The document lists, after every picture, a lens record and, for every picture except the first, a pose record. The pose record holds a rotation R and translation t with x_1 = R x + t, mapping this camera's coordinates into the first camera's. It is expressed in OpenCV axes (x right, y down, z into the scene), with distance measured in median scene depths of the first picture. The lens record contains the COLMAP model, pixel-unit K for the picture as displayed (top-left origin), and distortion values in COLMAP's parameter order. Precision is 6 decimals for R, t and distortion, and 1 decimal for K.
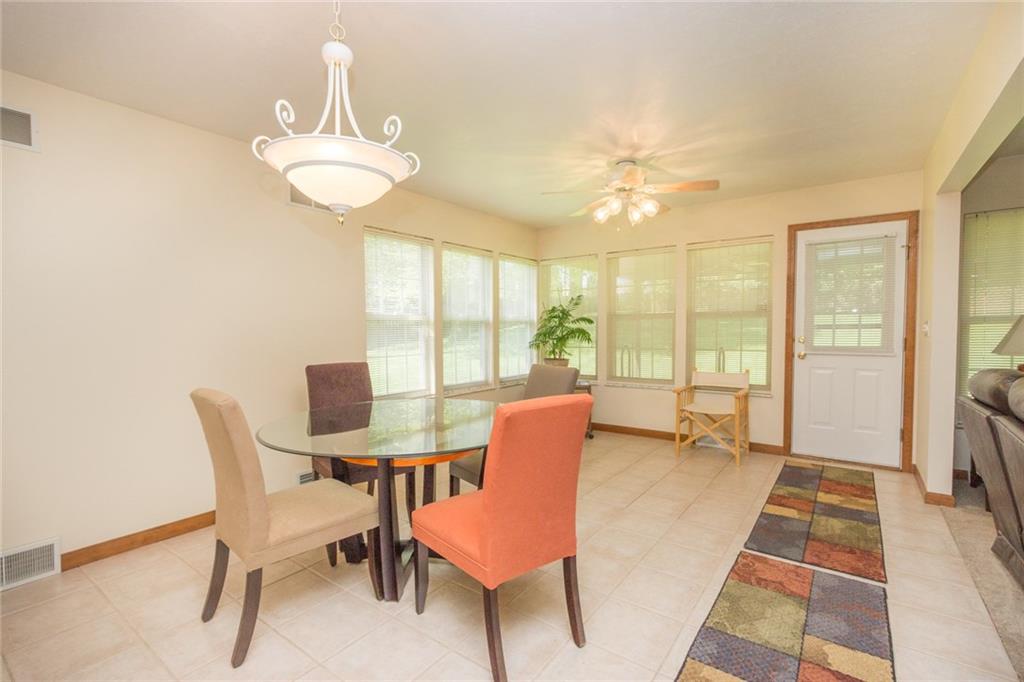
lens RADIAL K [[469.4, 0, 511.8], [0, 469.4, 344.2], [0, 0, 1]] dist [0.008556, -0.000411]
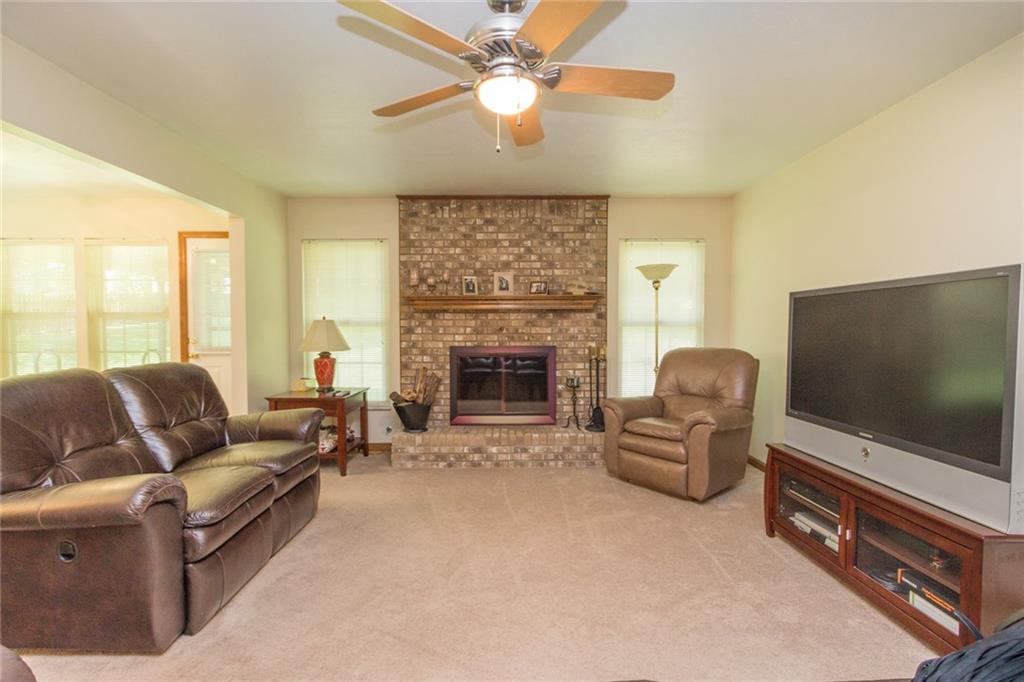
lens RADIAL K [[469.4, 0, 511.8], [0, 469.4, 344.2], [0, 0, 1]] dist [0.008556, -0.000411]
pose [[0.807314, -0.007200, 0.590078, 0.666492], [0.015856, 0.999829, -0.009493, 0.022438], [-0.589908, 0.017020, 0.807291, -0.321347]]
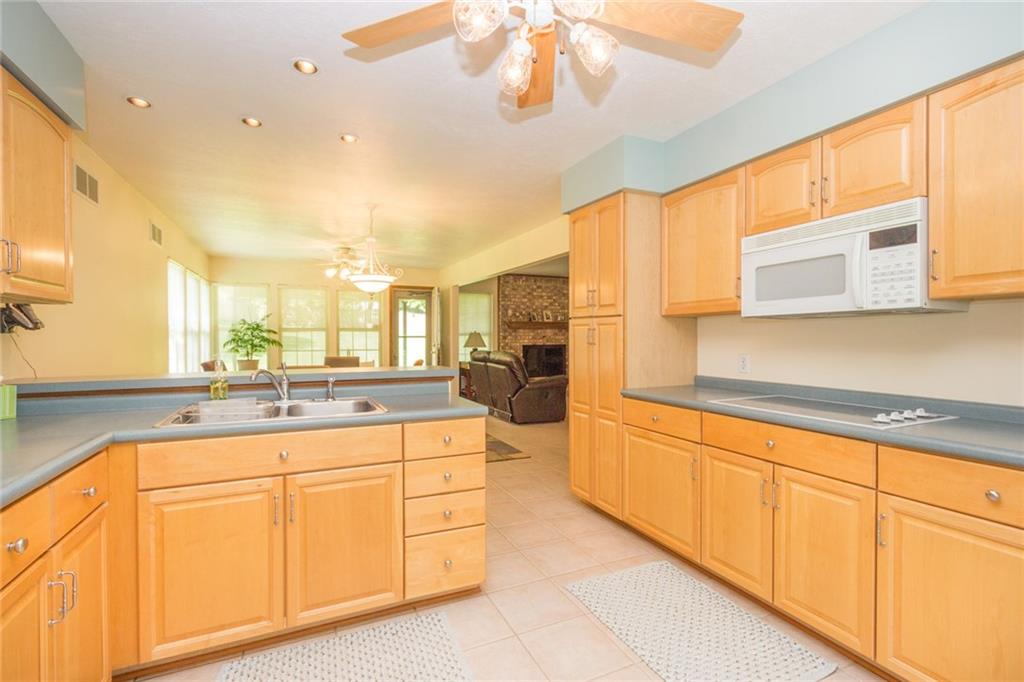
lens RADIAL K [[469.4, 0, 511.8], [0, 469.4, 344.2], [0, 0, 1]] dist [0.008556, -0.000411]
pose [[0.492161, -0.007502, 0.870472, -1.015263], [0.030587, 0.999494, -0.008680, 0.030145], [-0.869967, 0.030898, 0.492141, -0.460840]]
